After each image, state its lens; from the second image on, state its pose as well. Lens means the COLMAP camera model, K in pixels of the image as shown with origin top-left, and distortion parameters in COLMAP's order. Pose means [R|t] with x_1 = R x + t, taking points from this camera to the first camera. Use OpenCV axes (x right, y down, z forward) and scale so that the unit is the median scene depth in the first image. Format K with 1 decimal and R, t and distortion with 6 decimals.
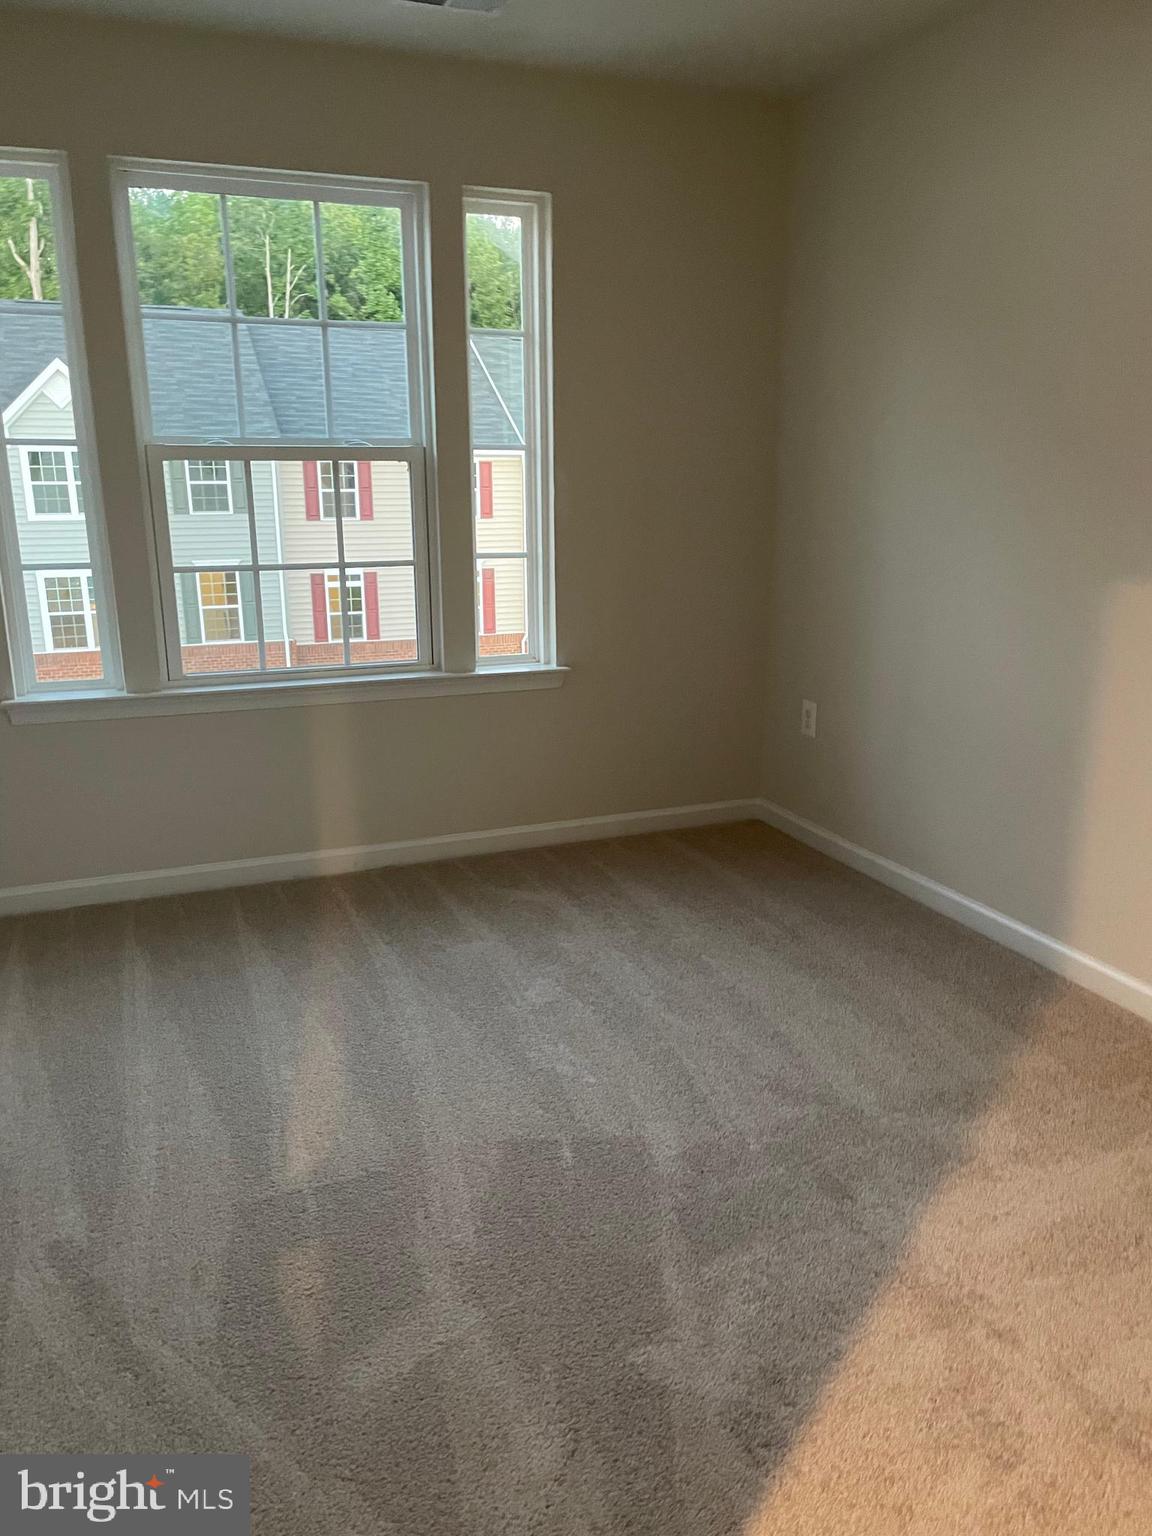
lens RADIAL K [[1175.8, 0, 576.0], [0, 1175.8, 768.0], [0, 0, 1]] dist [0.105468, -0.127826]
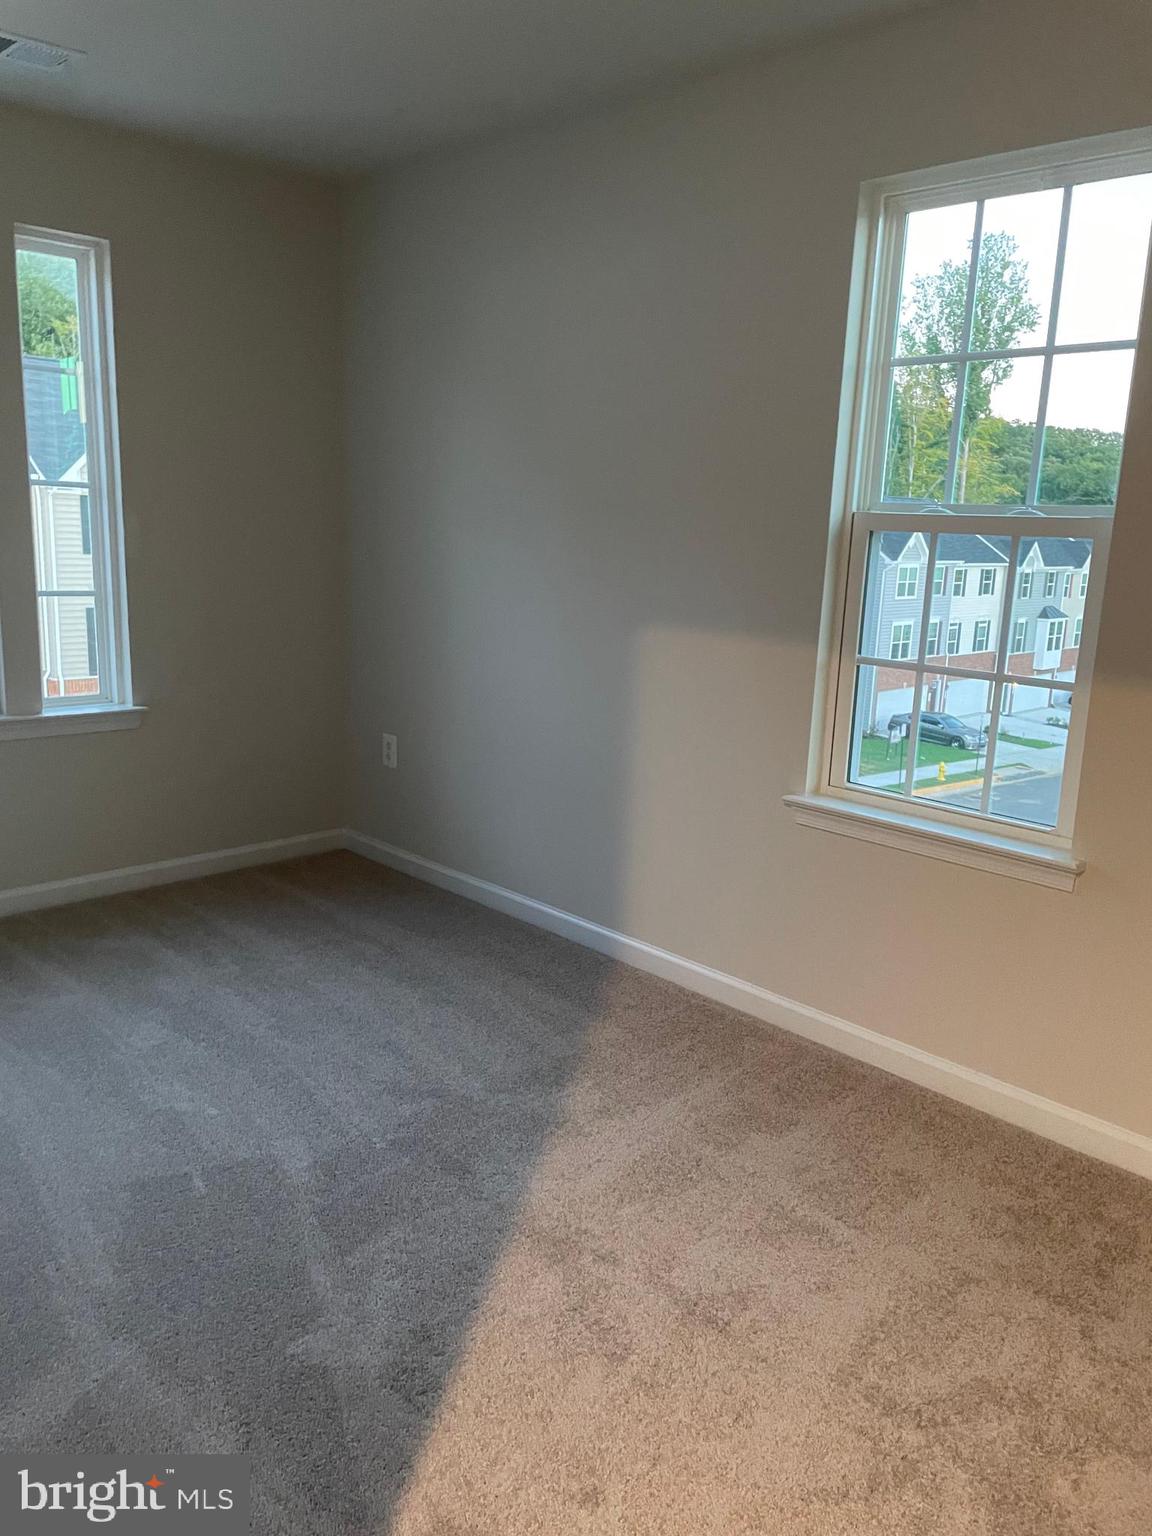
lens RADIAL K [[1175.8, 0, 576.0], [0, 1175.8, 768.0], [0, 0, 1]] dist [0.105468, -0.127826]
pose [[0.927409, -0.044720, 0.371365, -0.068615], [0.055523, 0.998287, -0.018443, 0.005054], [-0.369905, 0.037724, 0.928304, -0.081965]]
